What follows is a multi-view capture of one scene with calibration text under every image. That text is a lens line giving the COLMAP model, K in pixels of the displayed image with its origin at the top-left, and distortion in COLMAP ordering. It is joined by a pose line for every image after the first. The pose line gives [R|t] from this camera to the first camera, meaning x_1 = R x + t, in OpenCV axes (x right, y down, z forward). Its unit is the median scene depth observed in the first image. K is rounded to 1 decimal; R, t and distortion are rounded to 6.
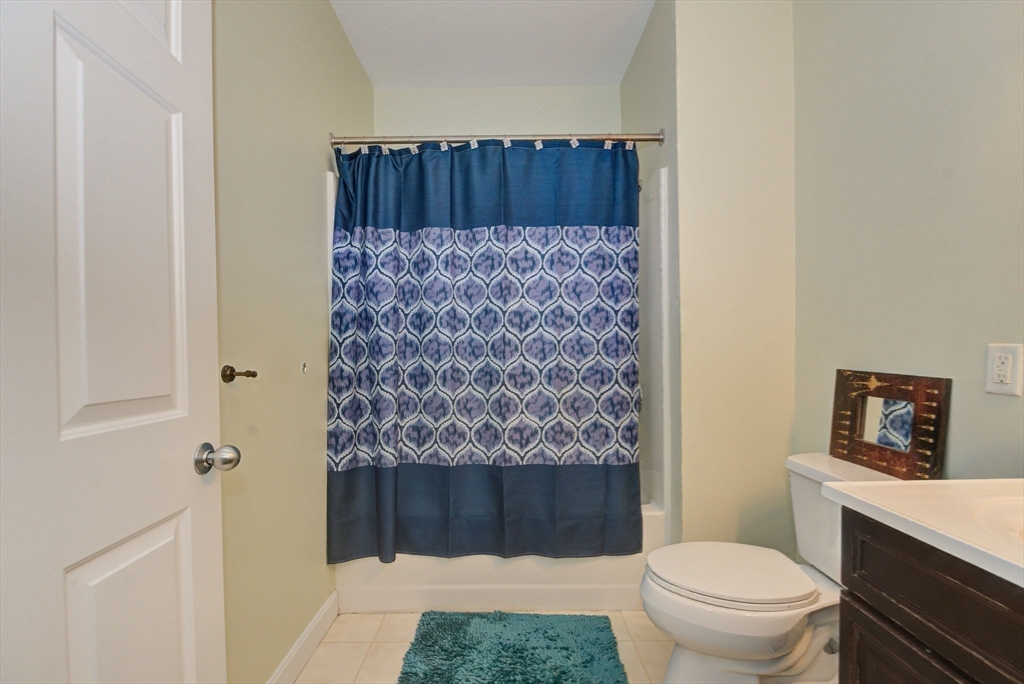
lens RADIAL K [[446.1, 0, 511.8], [0, 446.1, 346.8], [0, 0, 1]] dist [-0.000599, -0.003584]
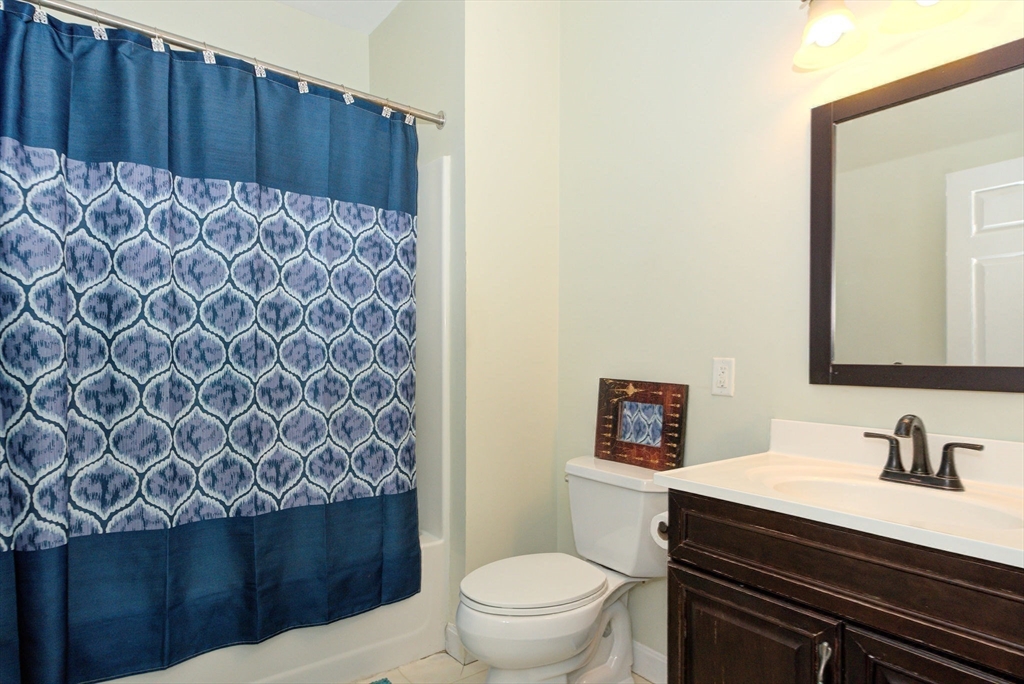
lens RADIAL K [[567.7, 0, 509.1], [0, 567.7, 343.9], [0, 0, 1]] dist [0.016377, 0.001281]
pose [[0.797880, 0.029839, 0.602078, -0.243161], [-0.019663, 0.999531, -0.023479, 0.002694], [-0.602496, 0.006895, 0.798092, 0.011937]]
